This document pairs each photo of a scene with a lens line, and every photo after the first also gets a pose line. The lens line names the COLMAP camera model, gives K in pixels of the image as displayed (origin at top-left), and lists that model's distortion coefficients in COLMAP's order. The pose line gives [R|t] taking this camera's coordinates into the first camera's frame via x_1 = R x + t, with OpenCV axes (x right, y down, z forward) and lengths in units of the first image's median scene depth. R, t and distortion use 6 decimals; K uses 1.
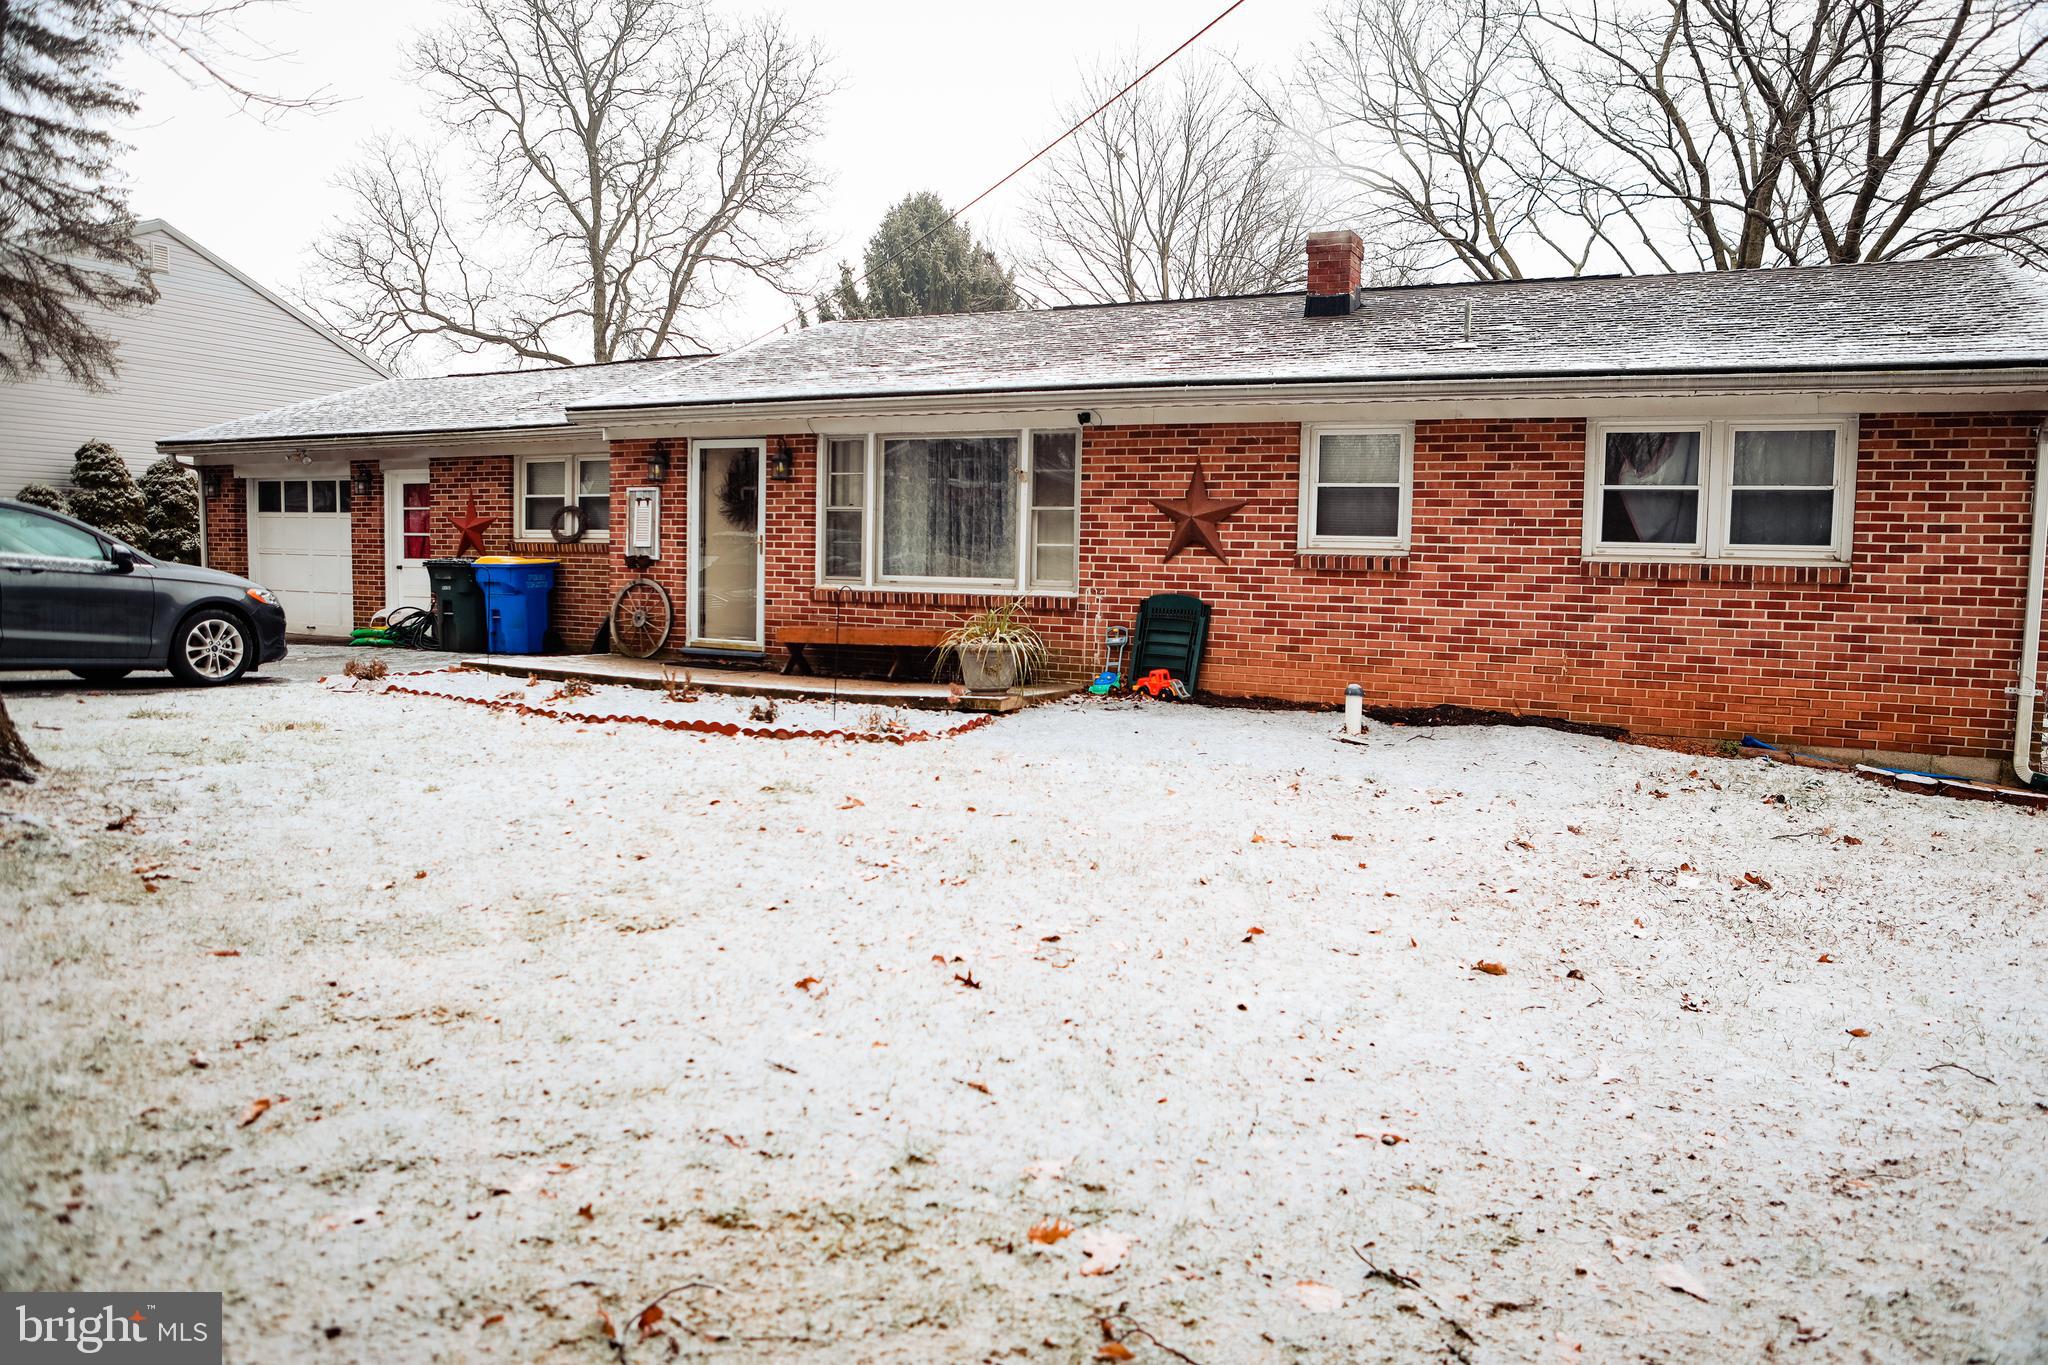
lens RADIAL K [[1474.0, 0, 1021.2], [0, 1474.0, 692.4], [0, 0, 1]] dist [-0.118805, 0.090356]
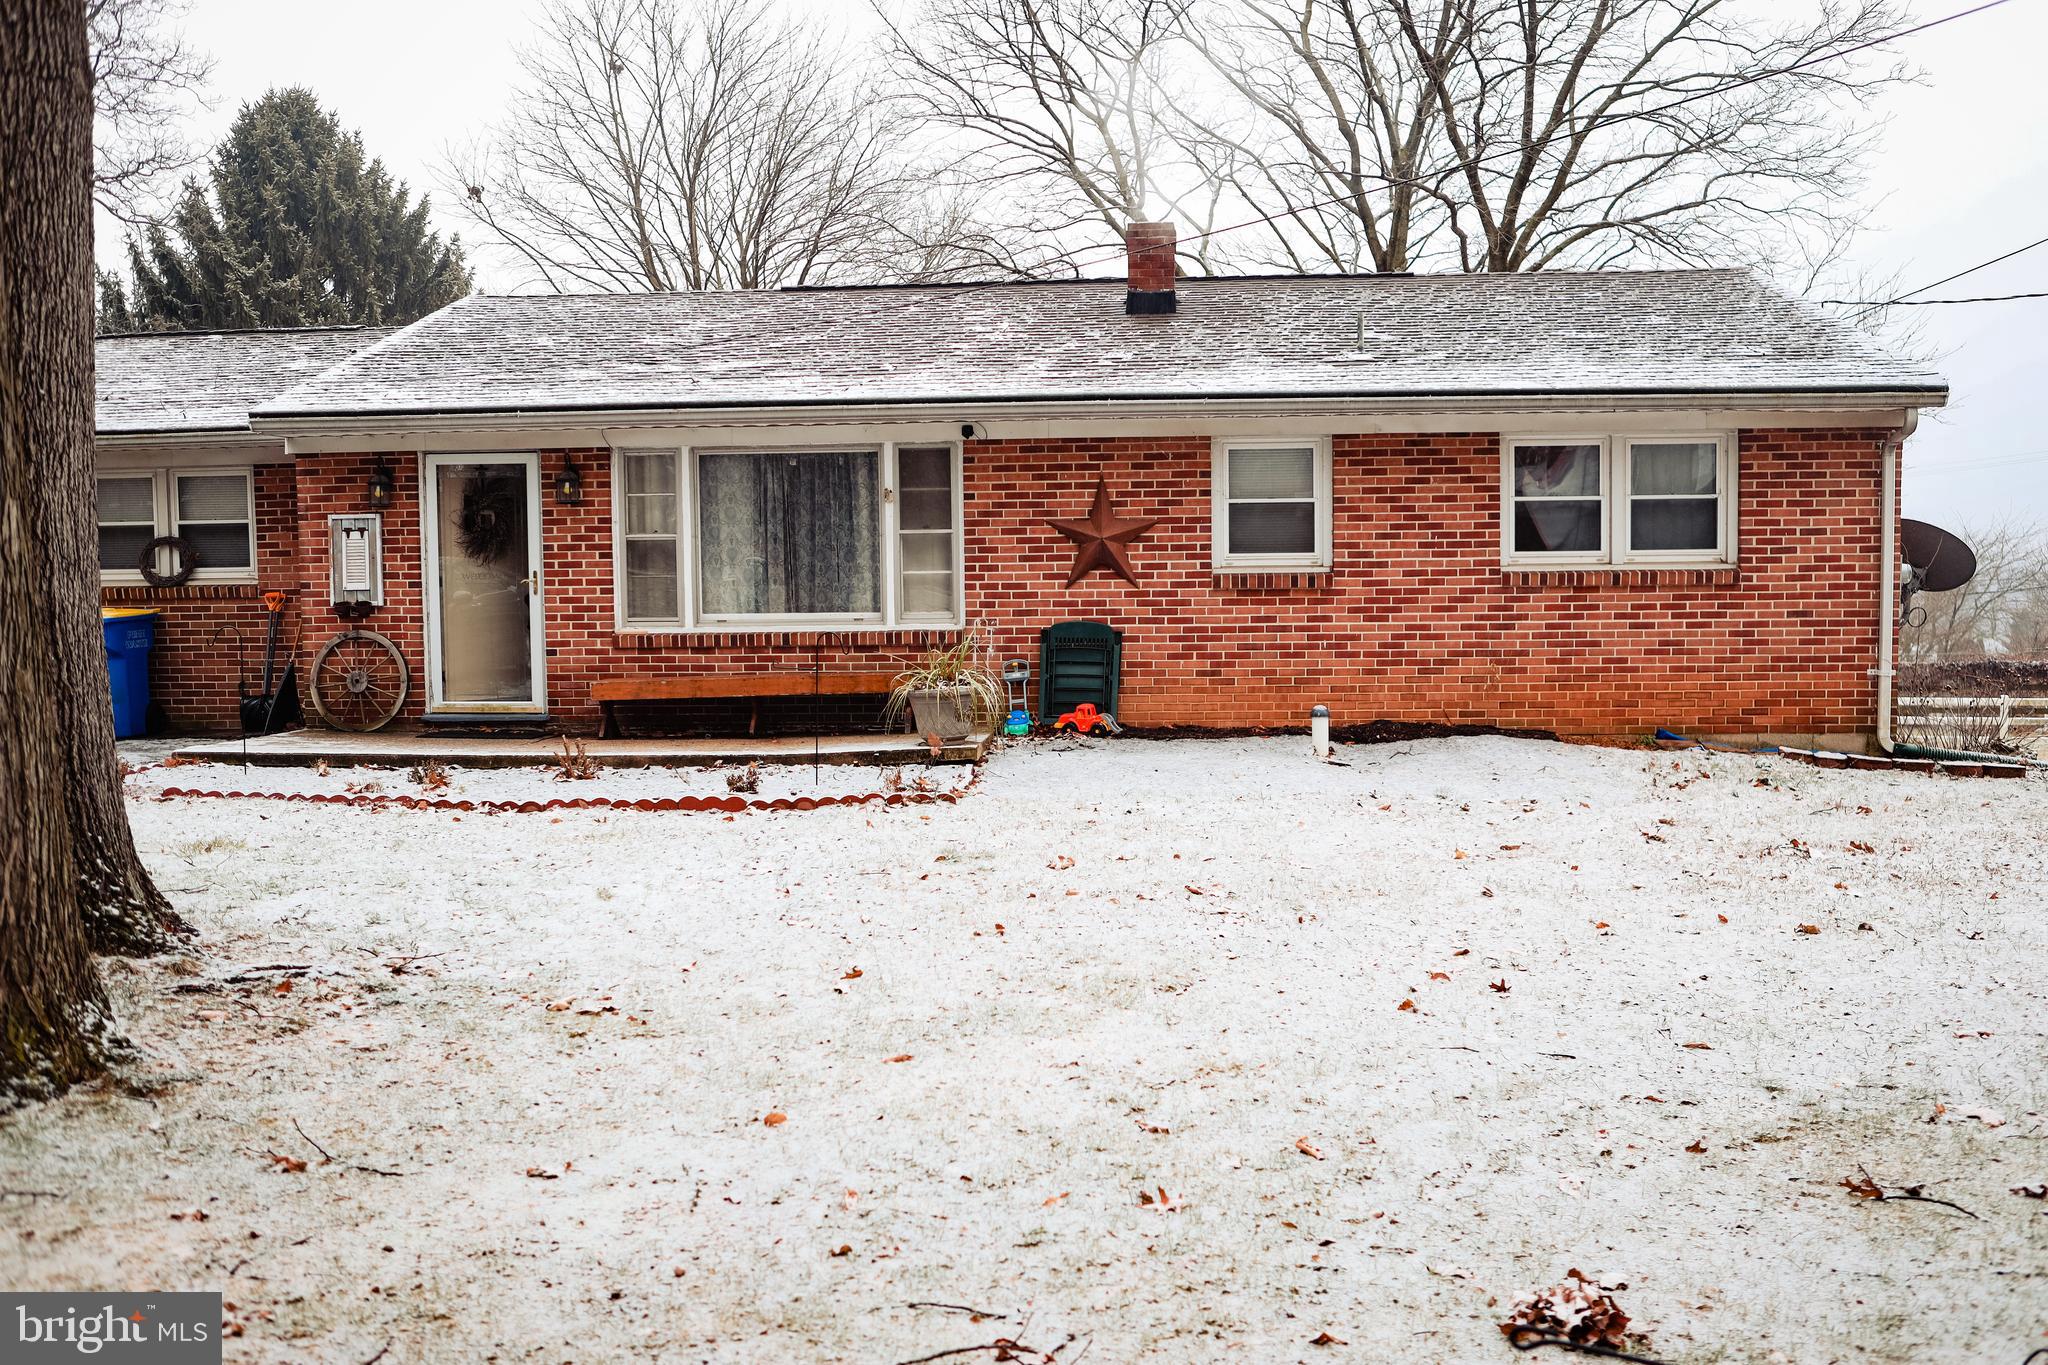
lens RADIAL K [[1913.4, 0, 1024.0], [0, 1913.4, 682.5], [0, 0, 1]] dist [-0.103723, 0.171220]
pose [[0.914833, -0.059829, 0.399376, -0.421576], [0.068227, 0.997646, -0.006831, -0.023335], [-0.398028, 0.033497, 0.916762, -0.089694]]
